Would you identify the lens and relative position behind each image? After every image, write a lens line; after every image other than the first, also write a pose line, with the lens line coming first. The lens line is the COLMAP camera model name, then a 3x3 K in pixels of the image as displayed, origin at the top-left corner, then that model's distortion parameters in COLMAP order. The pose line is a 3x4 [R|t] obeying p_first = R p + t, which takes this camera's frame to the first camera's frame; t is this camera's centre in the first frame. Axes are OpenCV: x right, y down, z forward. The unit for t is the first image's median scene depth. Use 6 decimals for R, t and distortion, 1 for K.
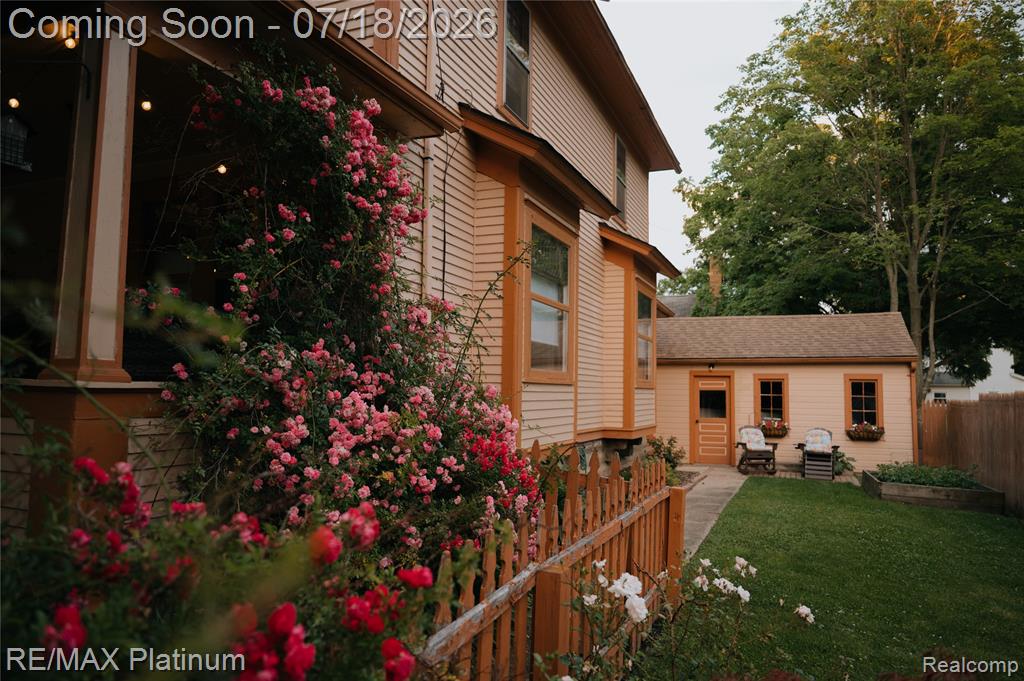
lens RADIAL K [[685.9, 0, 505.7], [0, 685.9, 341.3], [0, 0, 1]] dist [-0.004691, 0.001529]
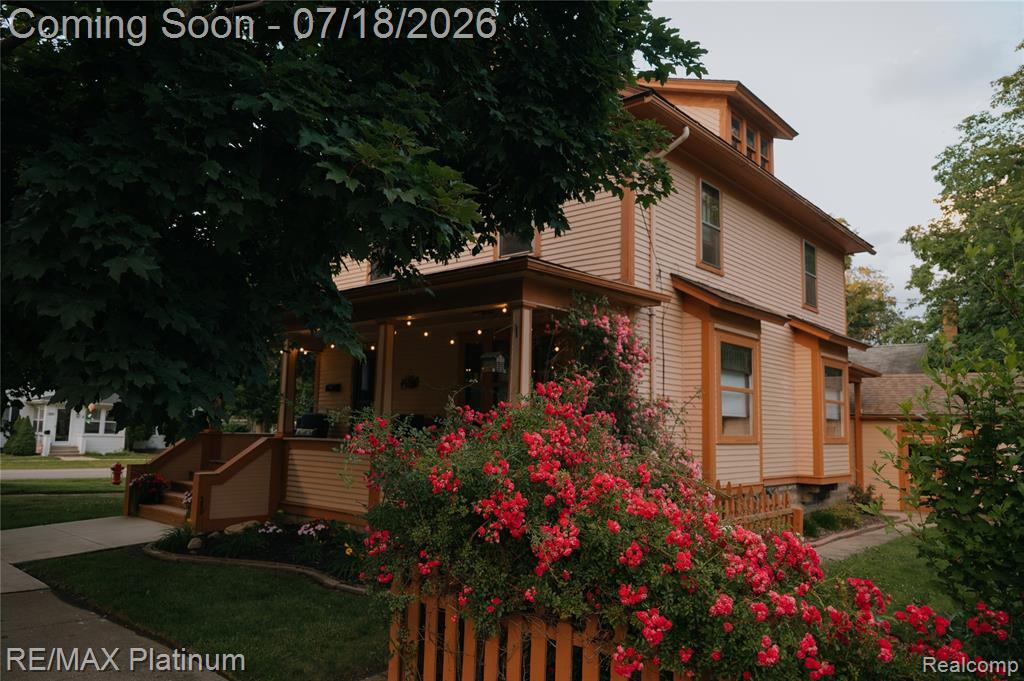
lens RADIAL K [[711.1, 0, 496.9], [0, 711.1, 344.4], [0, 0, 1]] dist [-0.000806, -0.000034]
pose [[0.944829, -0.029828, -0.326204, 0.094497], [0.013786, 0.998584, -0.051382, -0.098746], [0.327275, 0.044050, 0.943902, -0.780720]]
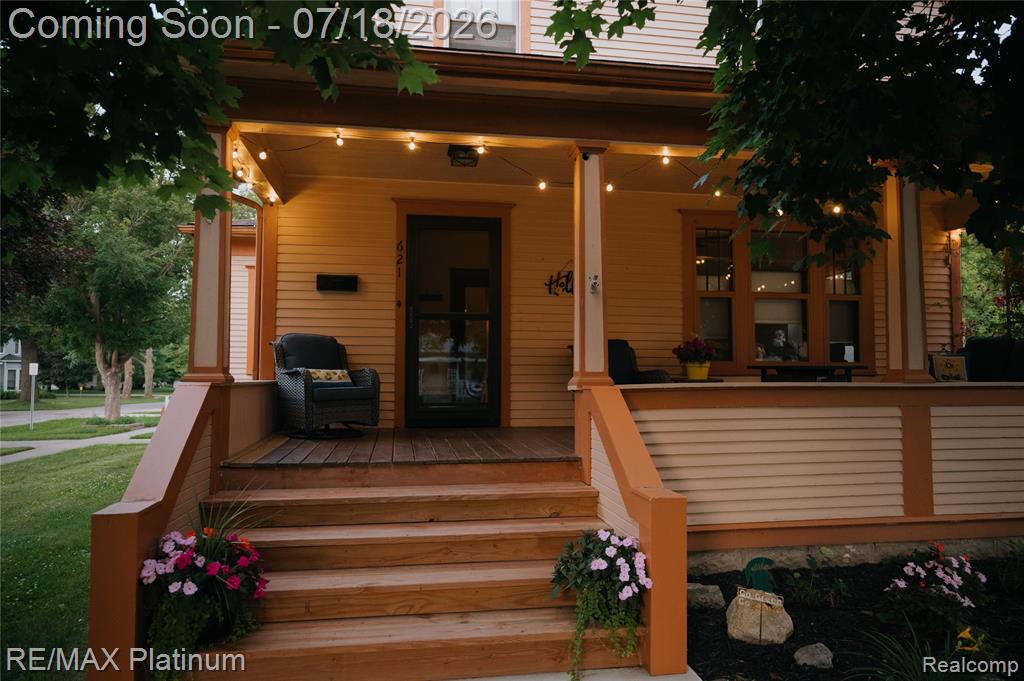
lens RADIAL K [[683.2, 0, 515.5], [0, 683.2, 338.5], [0, 0, 1]] dist [-0.002442, 0.000389]
pose [[0.839802, 0.015424, 0.542673, -1.559970], [-0.028483, 0.999471, 0.015670, -0.019725], [-0.542145, -0.028617, 0.839798, 0.220725]]
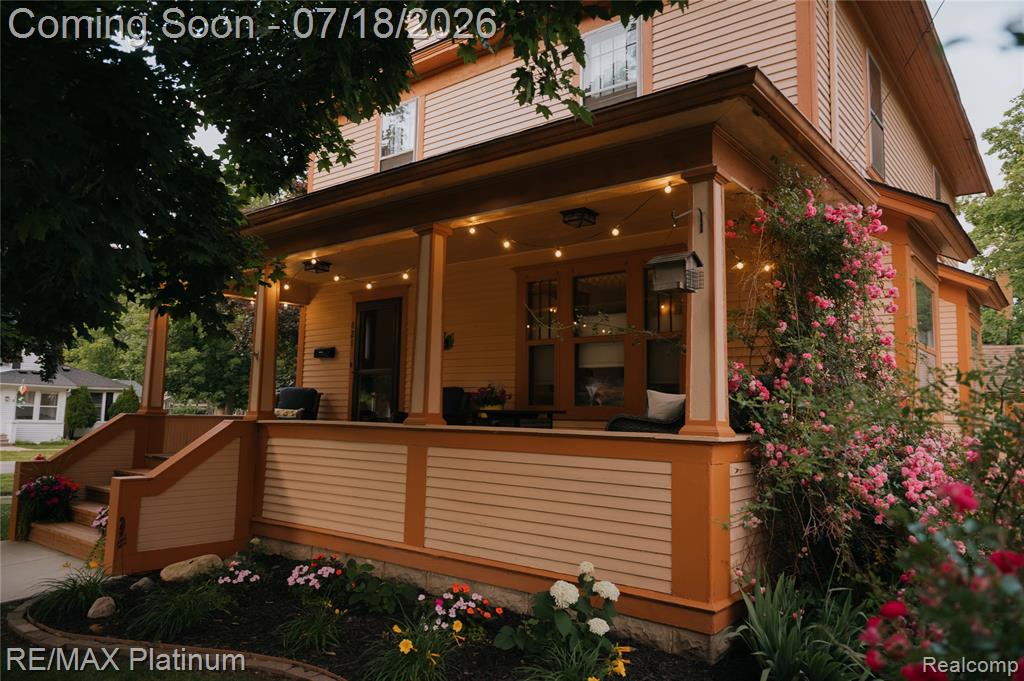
lens RADIAL K [[708.5, 0, 511.0], [0, 708.5, 336.0], [0, 0, 1]] dist [-0.003530, 0.000300]
pose [[0.964370, -0.023401, -0.263519, -0.312108], [0.012448, 0.998991, -0.043155, -0.044272], [0.264263, 0.038337, 0.963688, -0.249770]]
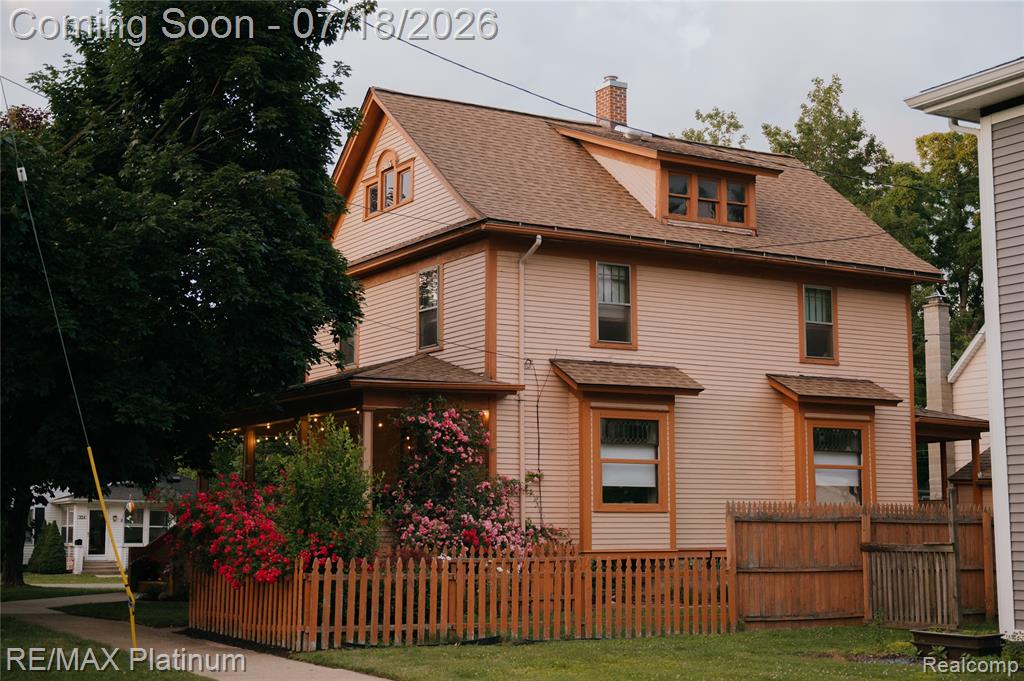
lens RADIAL K [[1491.5, 0, 512.0], [0, 1491.5, 340.5], [0, 0, 1]] dist [0.005810, -0.034979]
pose [[0.812423, -0.090488, -0.576005, 2.248060], [0.056198, 0.995437, -0.077116, -0.100610], [0.580355, 0.030281, 0.813801, -2.406243]]
